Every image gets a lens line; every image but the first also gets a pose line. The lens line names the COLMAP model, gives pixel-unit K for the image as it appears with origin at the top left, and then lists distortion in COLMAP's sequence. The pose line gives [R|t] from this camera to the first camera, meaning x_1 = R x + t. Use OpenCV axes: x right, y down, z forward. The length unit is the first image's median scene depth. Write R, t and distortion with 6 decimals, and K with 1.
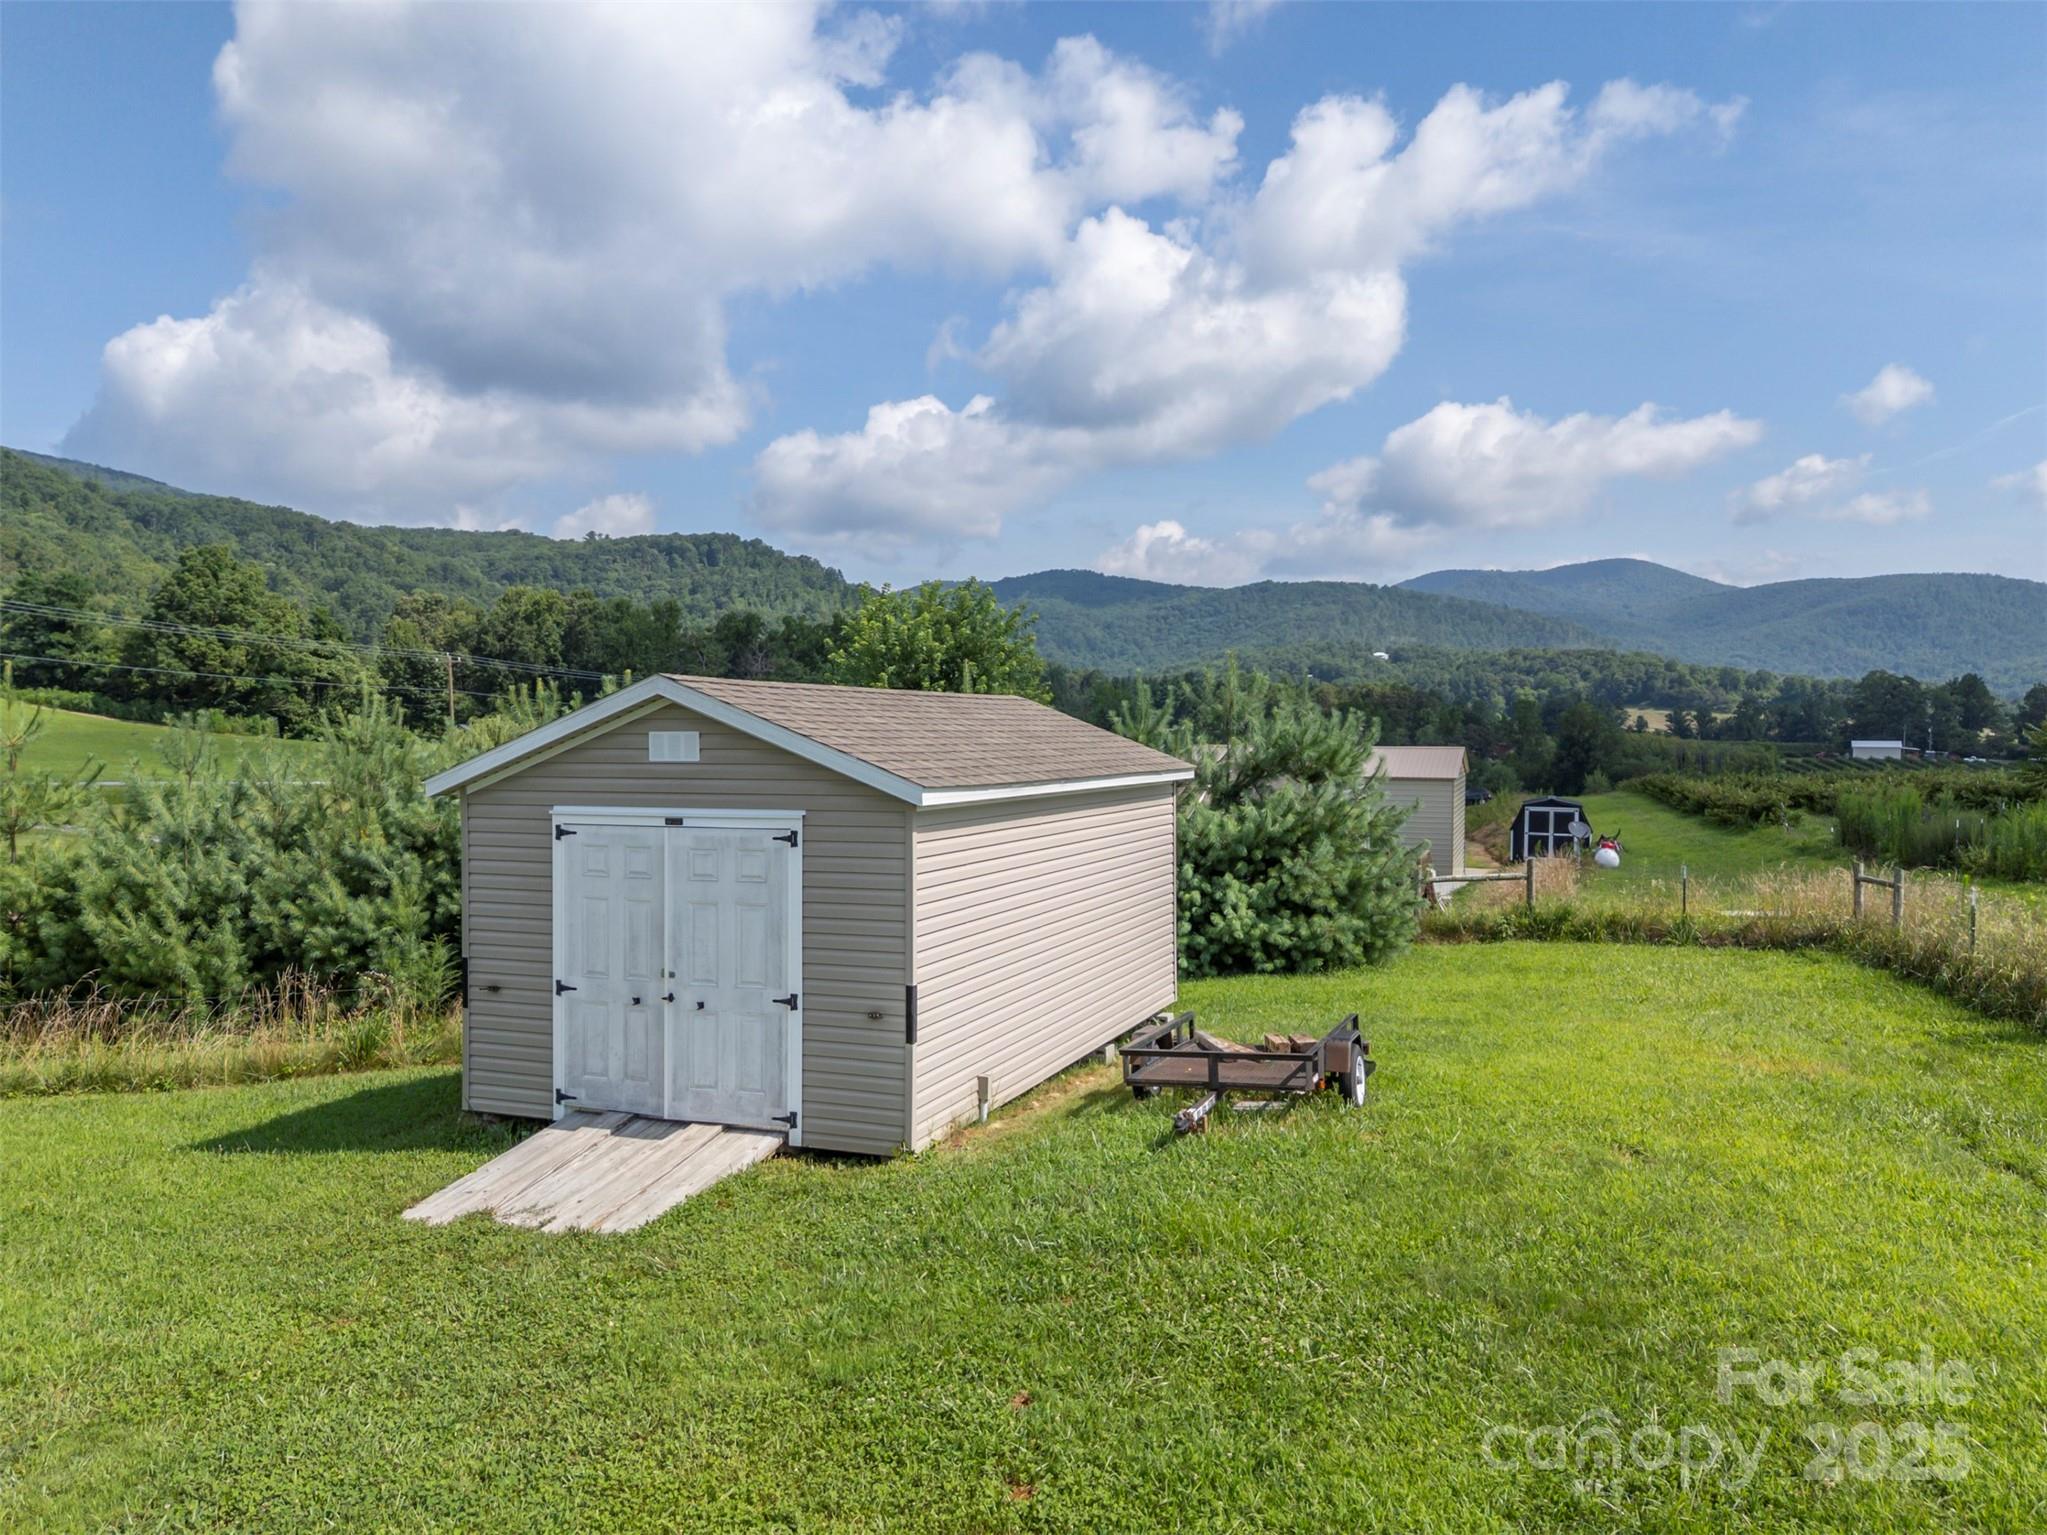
lens RADIAL K [[1503.4, 0, 1020.3], [0, 1503.4, 766.8], [0, 0, 1]] dist [0.082177, -0.080477]
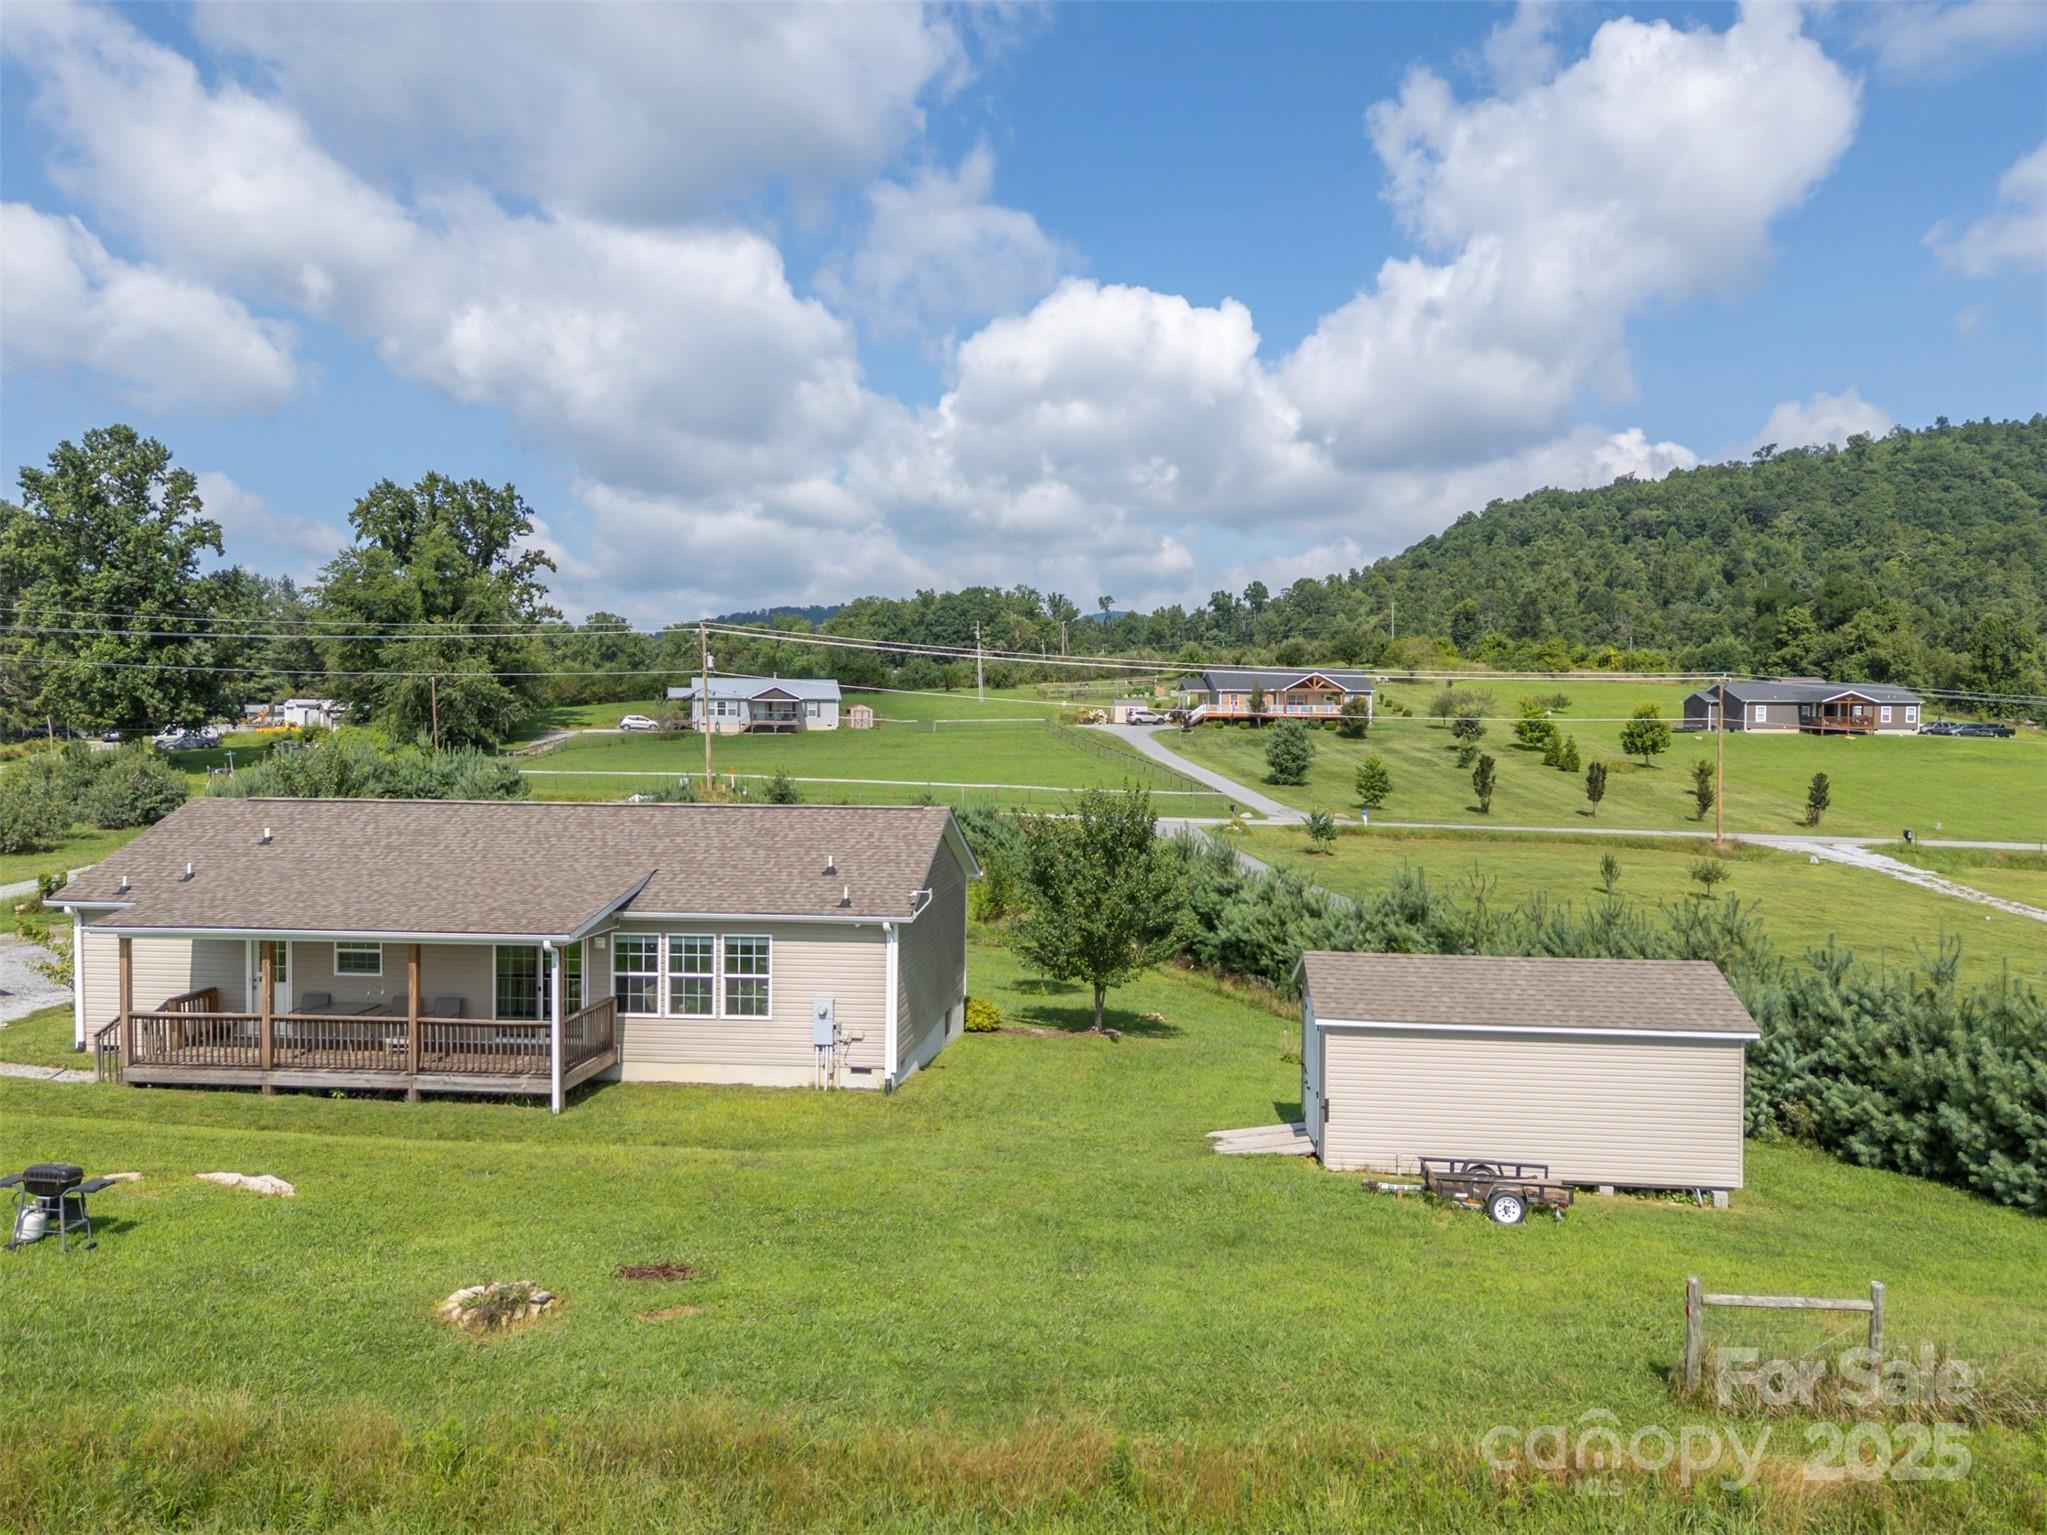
lens RADIAL K [[1498.8, 0, 1020.3], [0, 1498.8, 771.1], [0, 0, 1]] dist [0.089252, -0.088157]
pose [[0.291877, 0.026231, -0.956096, 0.115083], [-0.031538, 0.999344, 0.017790, -0.022416], [0.955936, 0.024961, 0.292513, -0.010146]]
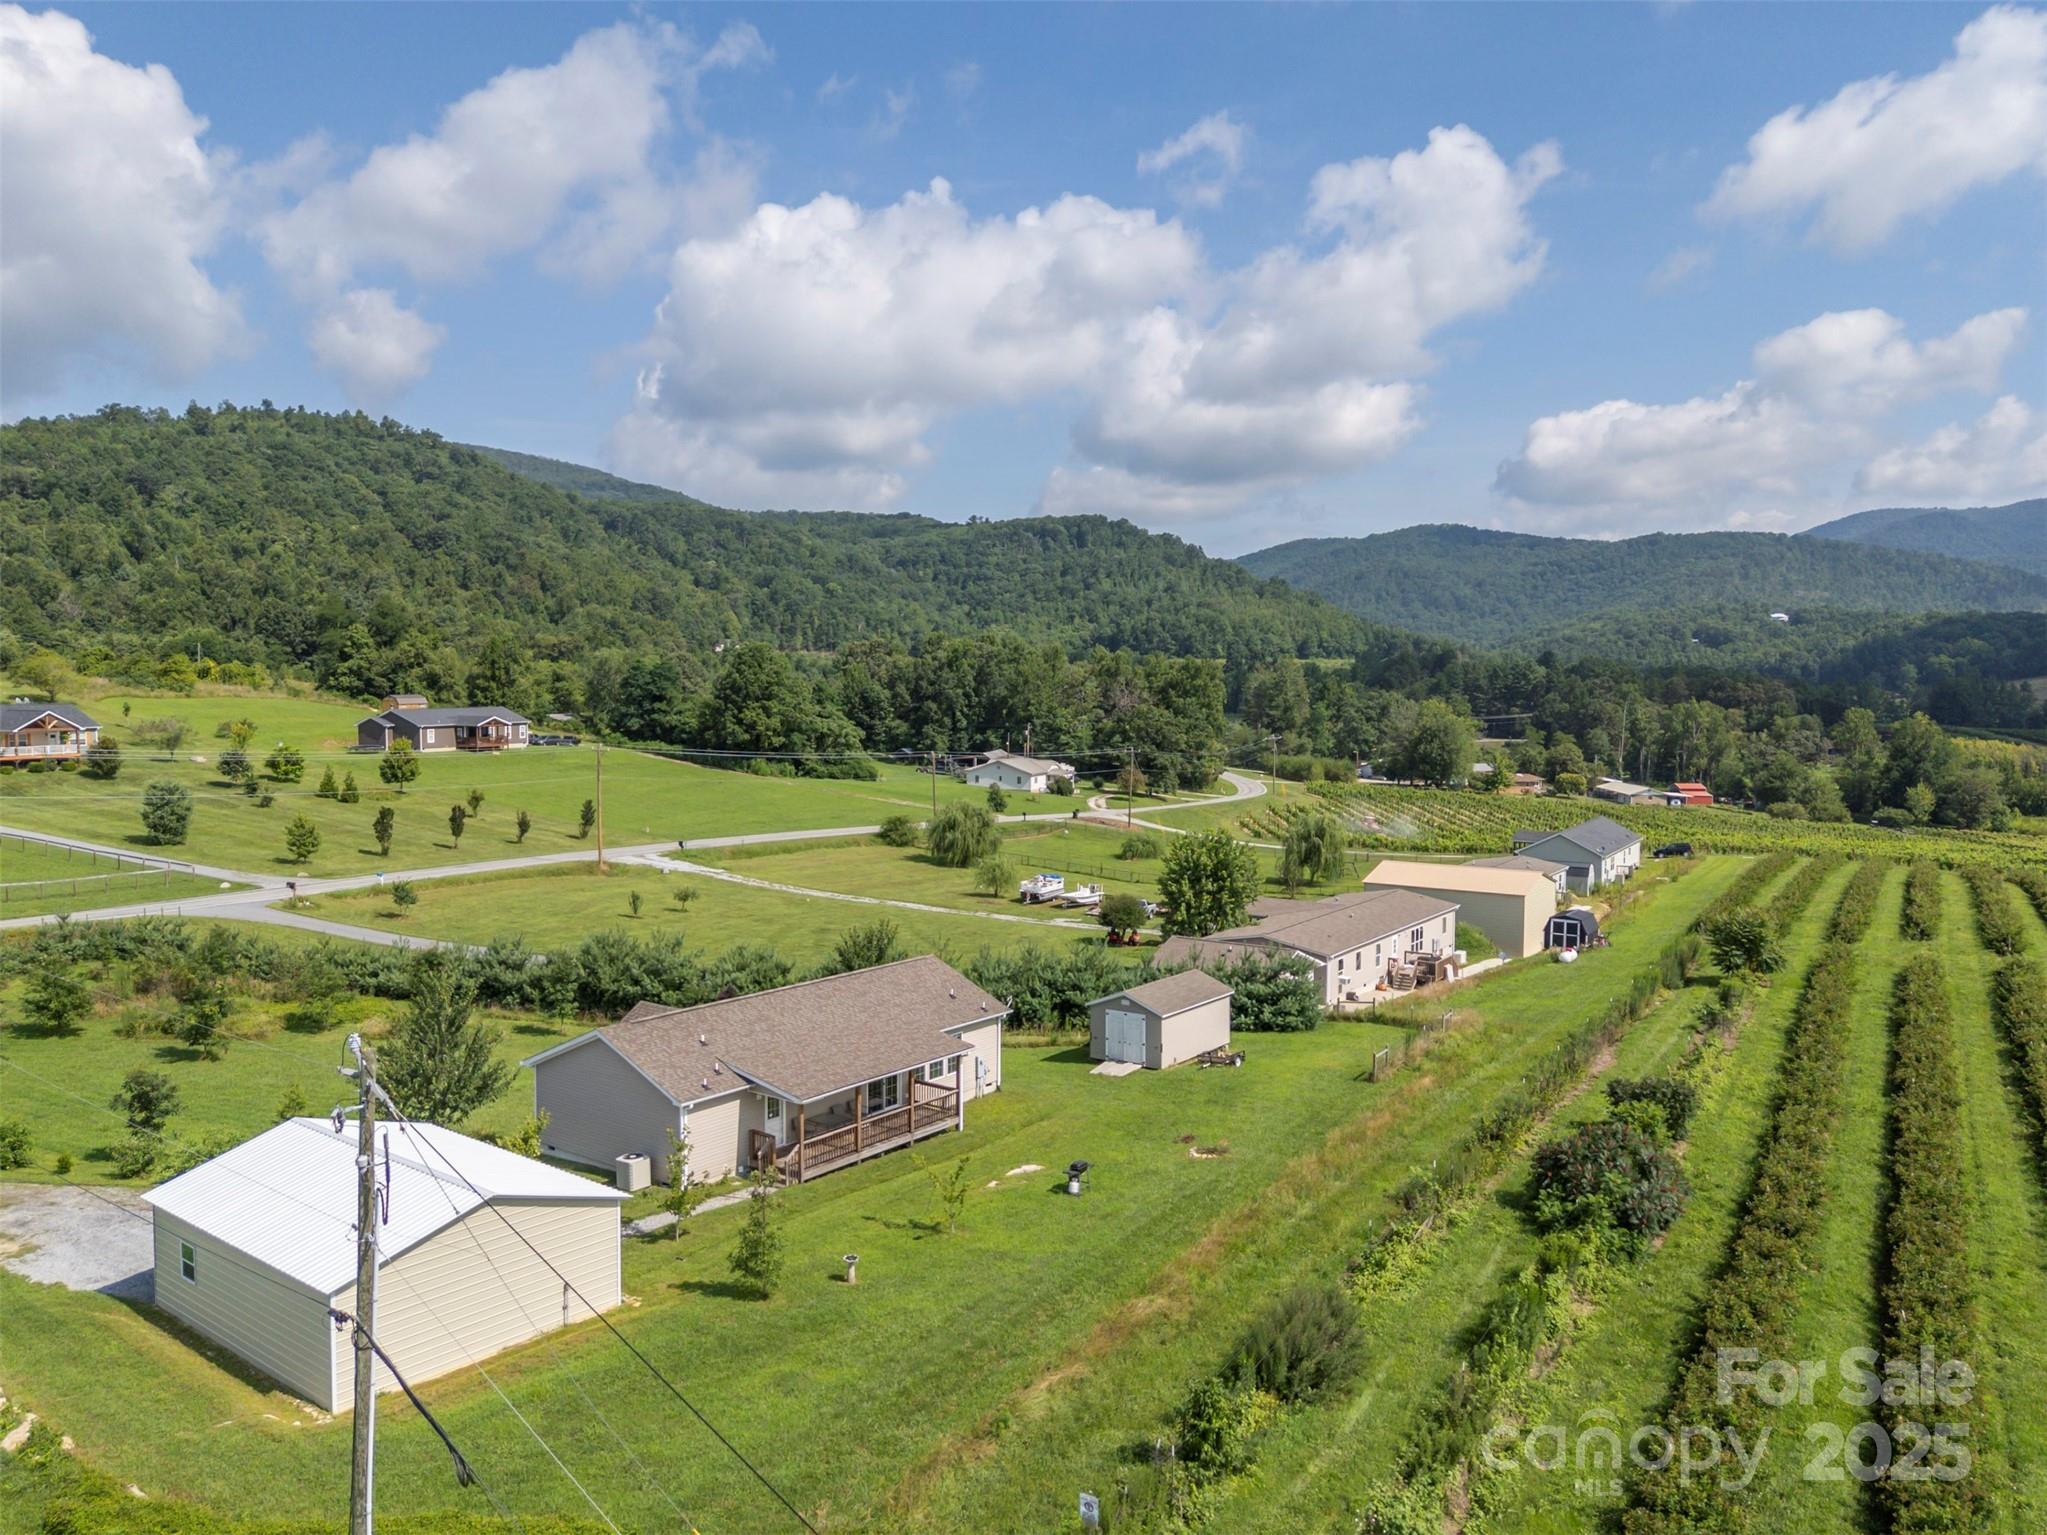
lens RADIAL K [[1498.8, 0, 1020.3], [0, 1498.8, 771.1], [0, 0, 1]] dist [0.089252, -0.088157]
pose [[0.971430, 0.011957, -0.237024, 0.048350], [-0.003977, 0.999410, 0.034115, -0.070376], [0.237292, -0.032197, 0.970905, -0.304996]]
